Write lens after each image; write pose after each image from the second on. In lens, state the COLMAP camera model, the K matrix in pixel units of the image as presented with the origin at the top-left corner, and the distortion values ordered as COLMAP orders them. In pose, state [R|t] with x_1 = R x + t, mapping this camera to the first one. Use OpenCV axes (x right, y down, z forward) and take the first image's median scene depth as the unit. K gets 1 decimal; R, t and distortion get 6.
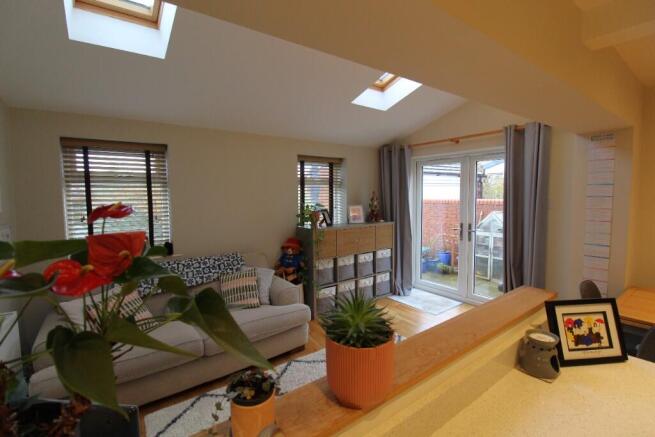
lens RADIAL K [[302.9, 0, 328.3], [0, 302.9, 212.3], [0, 0, 1]] dist [-0.000189, -0.012820]
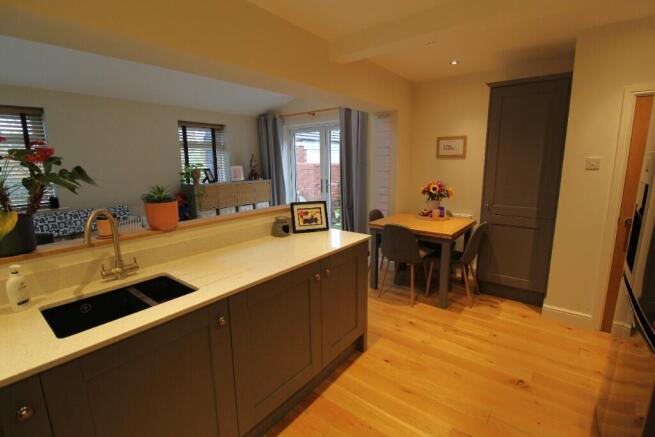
lens RADIAL K [[302.9, 0, 328.3], [0, 302.9, 212.3], [0, 0, 1]] dist [-0.000189, -0.012820]
pose [[0.962841, -0.044280, 0.266414, 0.123603], [0.016633, 0.994317, 0.105150, 0.043219], [-0.269556, -0.096811, 0.958106, -0.276039]]
